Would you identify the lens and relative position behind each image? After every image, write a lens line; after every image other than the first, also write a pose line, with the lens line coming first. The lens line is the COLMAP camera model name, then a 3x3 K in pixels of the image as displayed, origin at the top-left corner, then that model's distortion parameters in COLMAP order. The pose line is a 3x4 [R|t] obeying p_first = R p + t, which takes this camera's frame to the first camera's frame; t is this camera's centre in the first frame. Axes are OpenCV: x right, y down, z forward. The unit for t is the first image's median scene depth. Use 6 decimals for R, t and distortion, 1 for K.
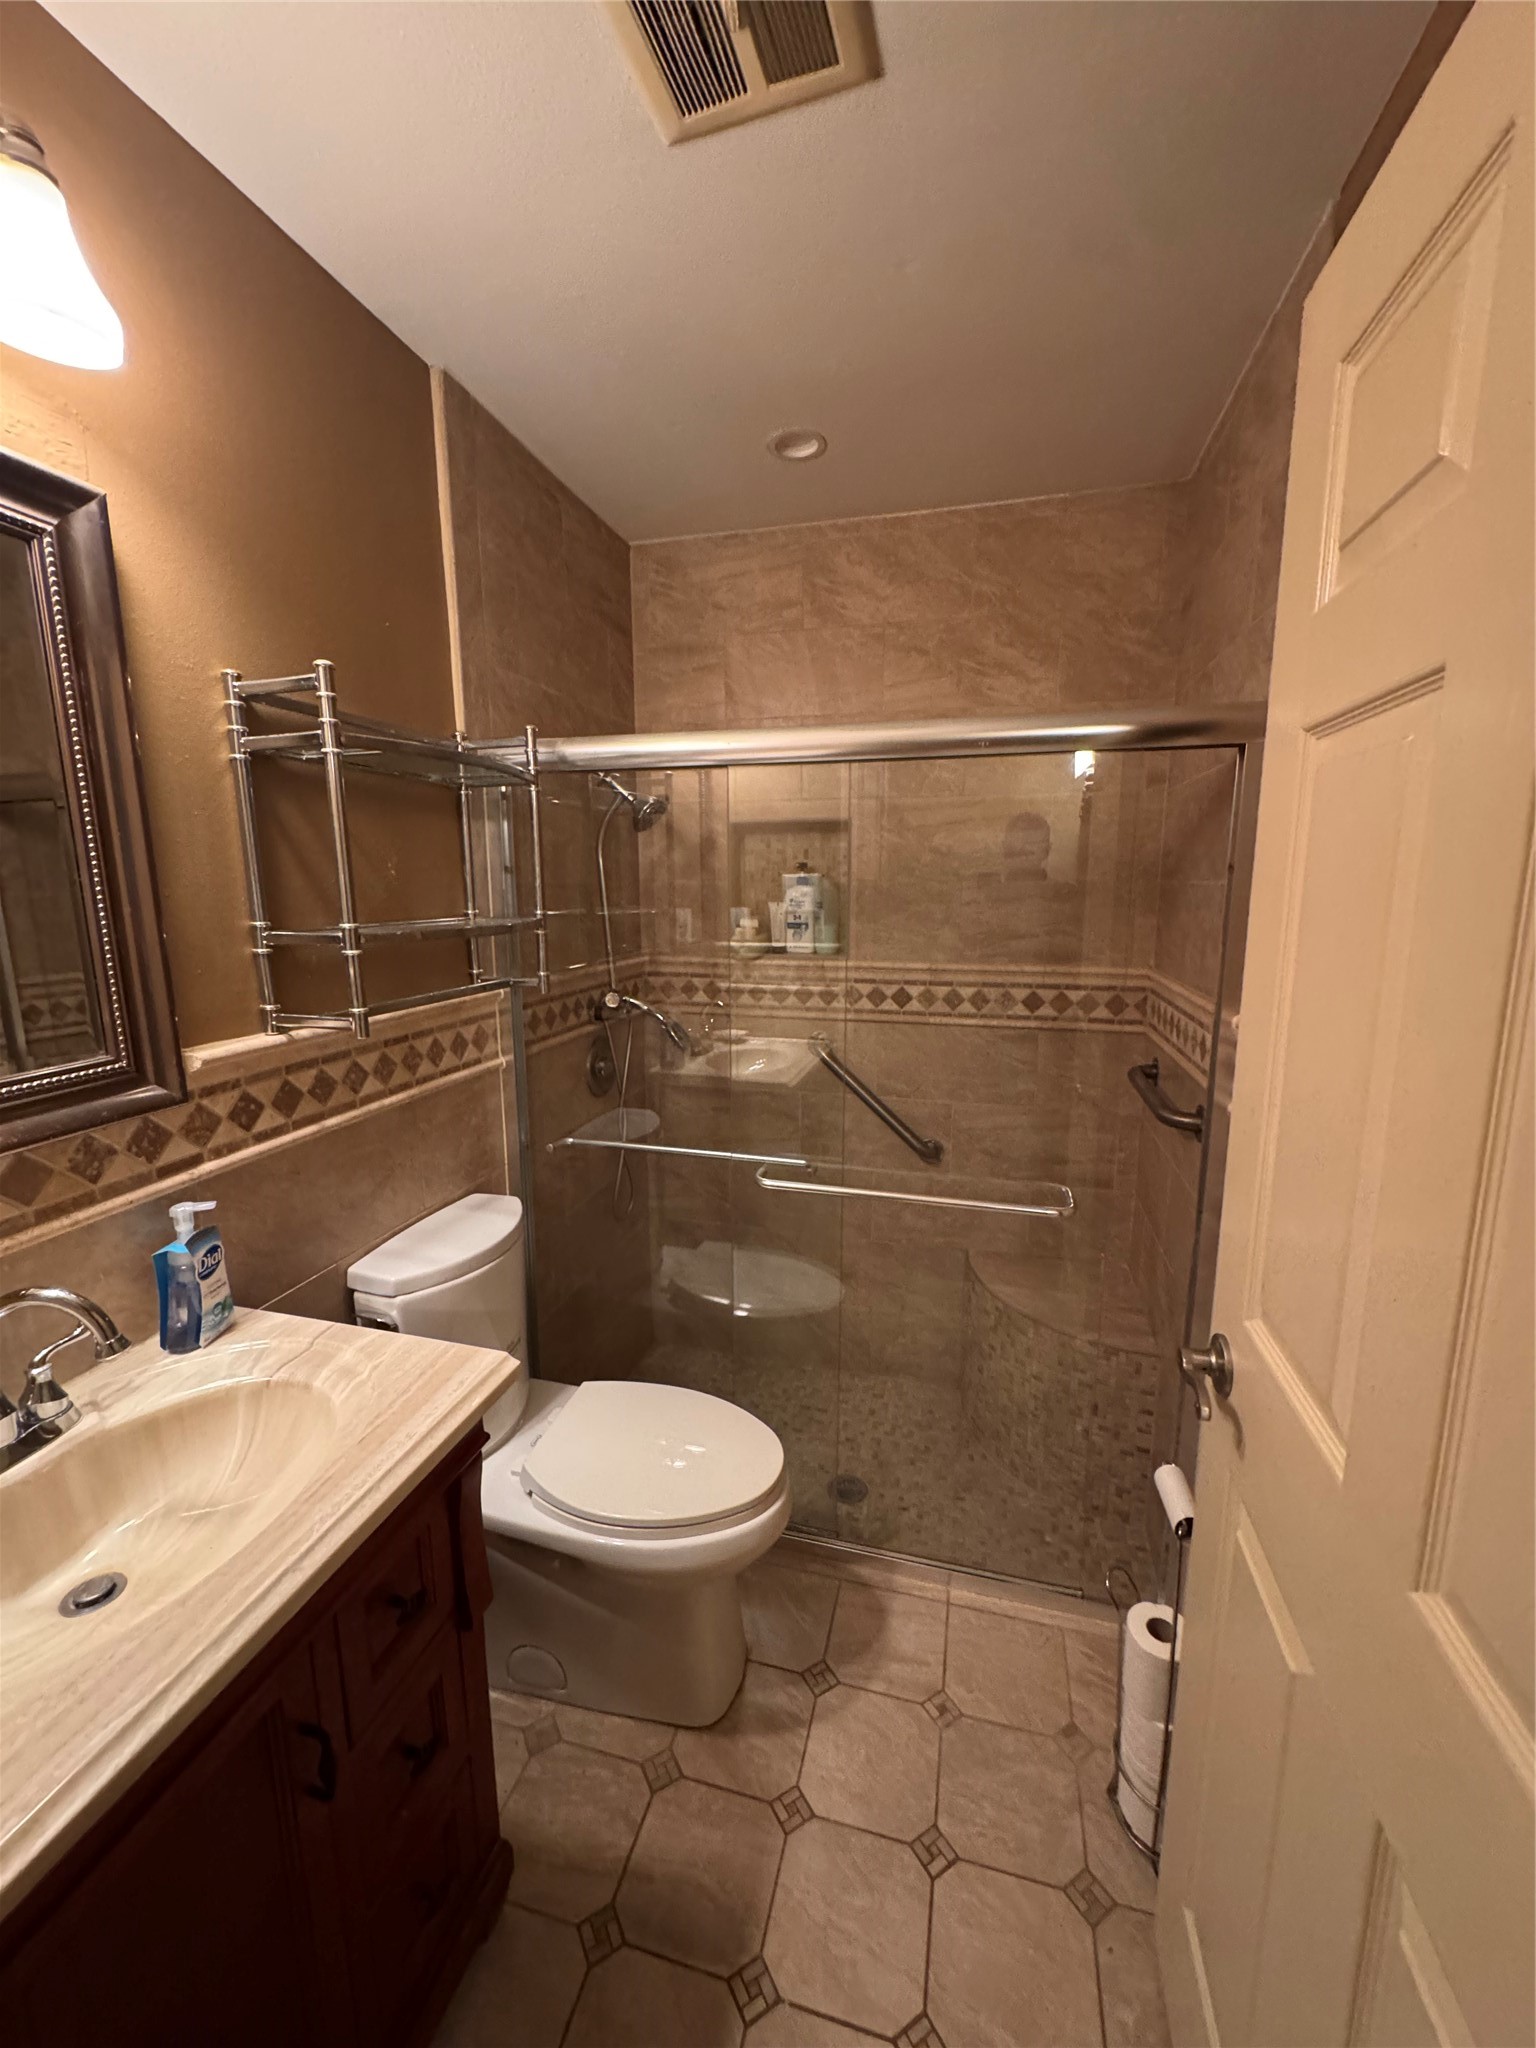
lens RADIAL K [[812.9, 0, 767.2], [0, 812.9, 1023.5], [0, 0, 1]] dist [-0.003752, 0.000632]
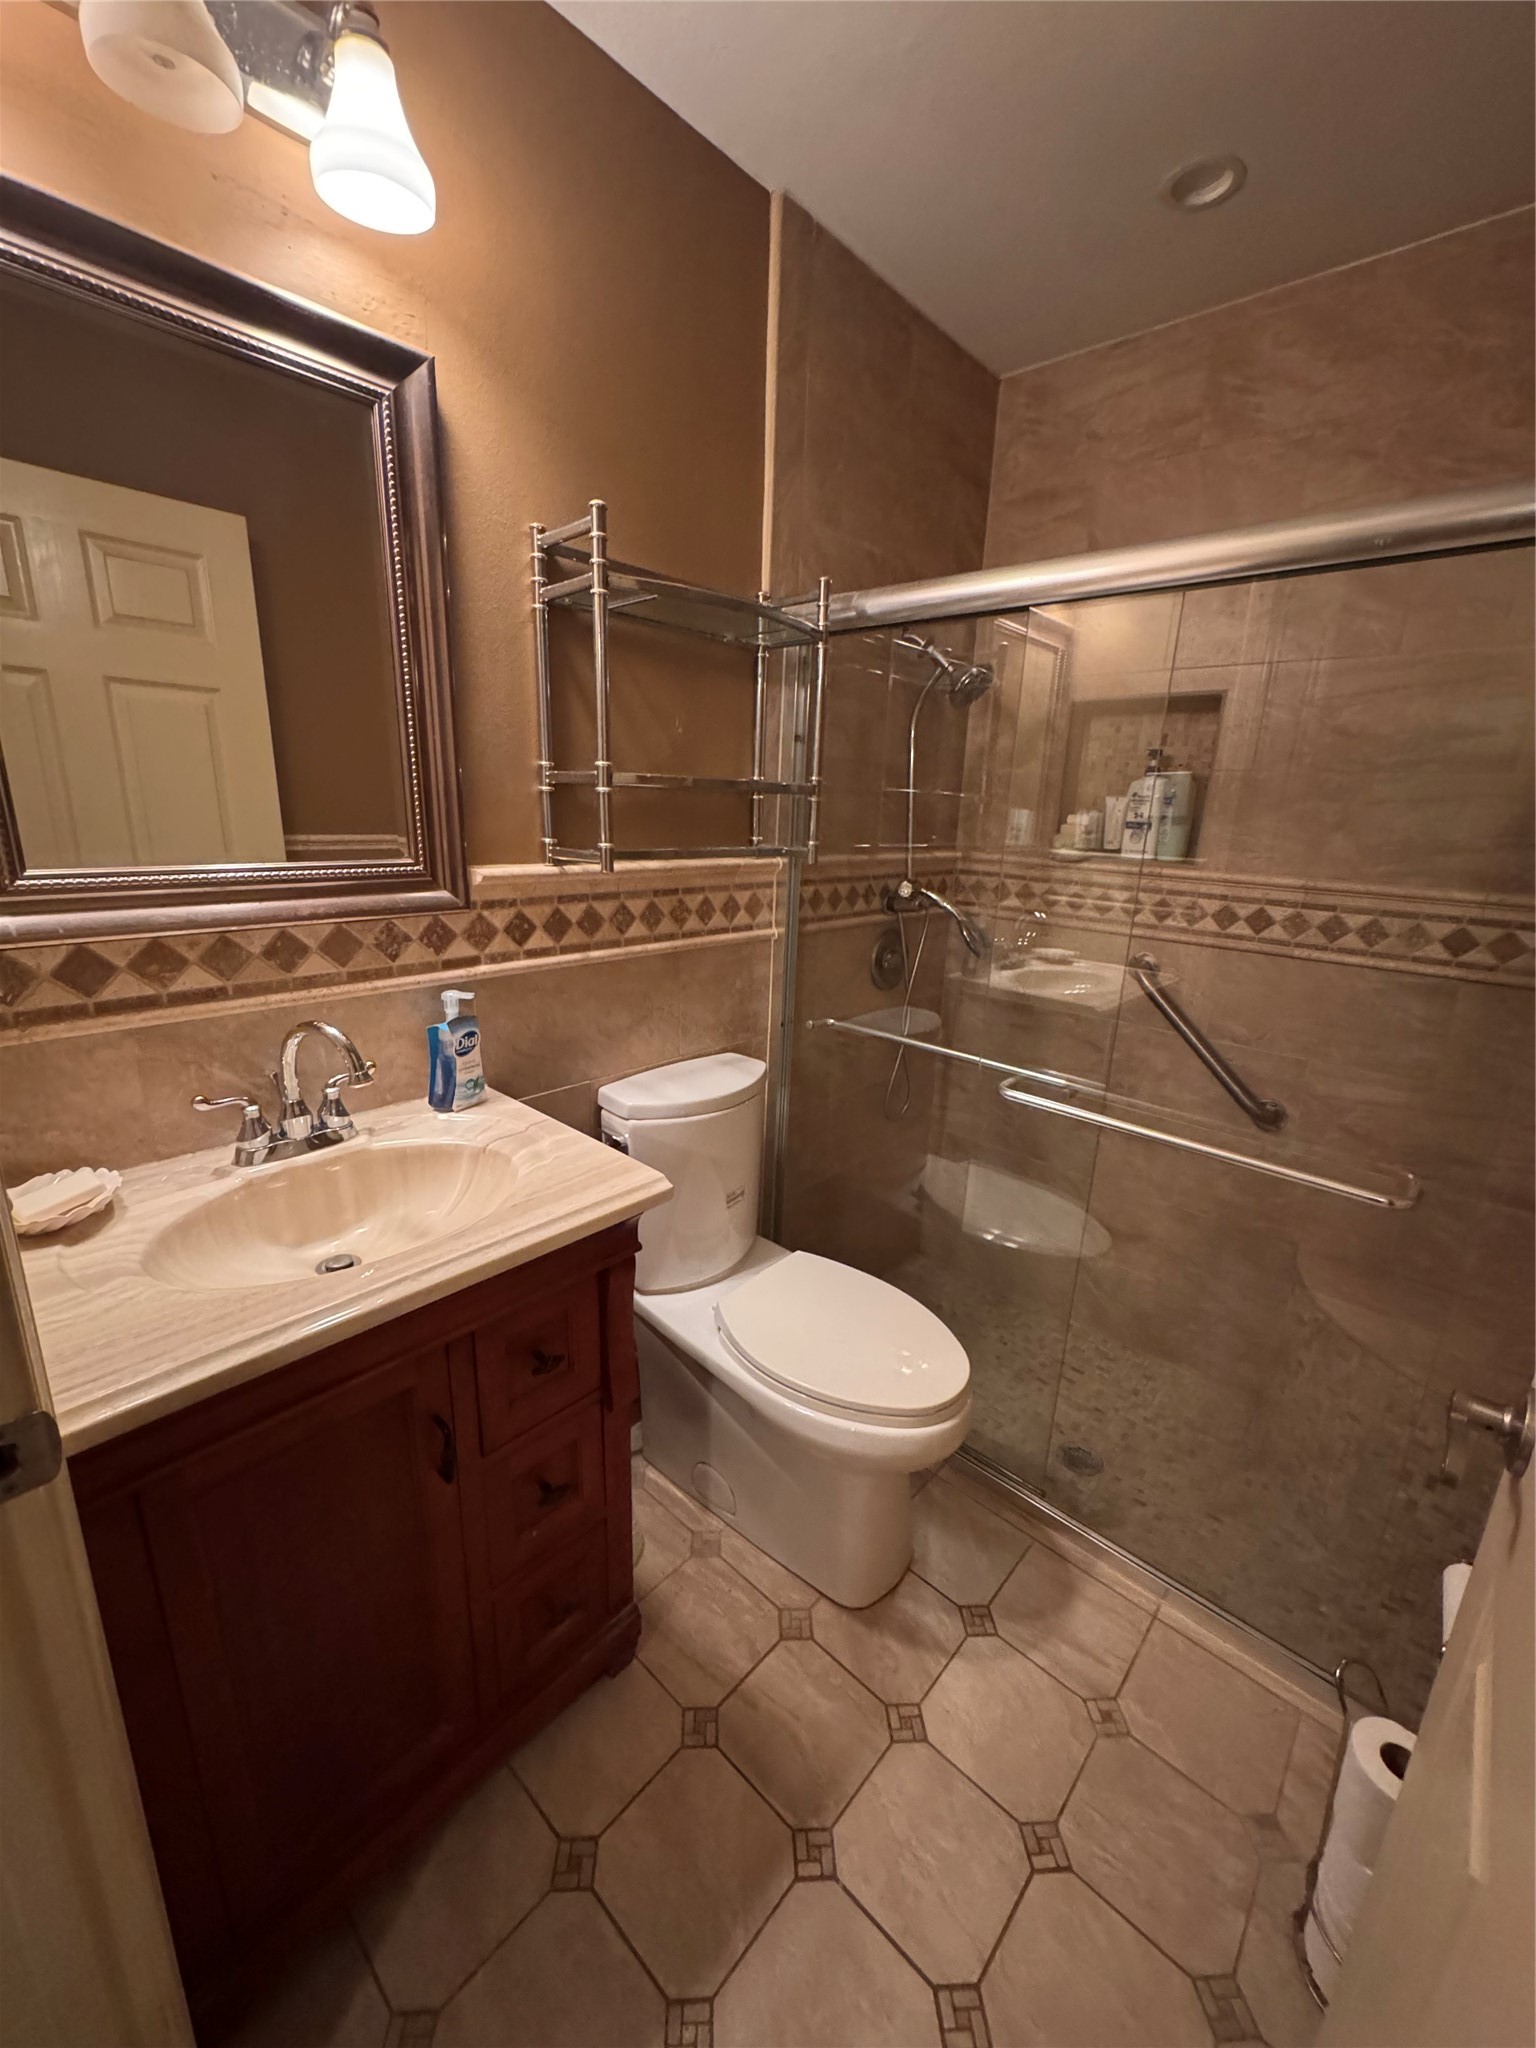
lens RADIAL K [[812.9, 0, 766.8], [0, 812.9, 1022.5], [0, 0, 1]] dist [-0.003752, 0.000632]
pose [[0.887247, 0.154699, -0.434582, 0.144214], [-0.117903, 0.986849, 0.110579, 0.053333], [0.445973, -0.046872, 0.893818, 0.088331]]
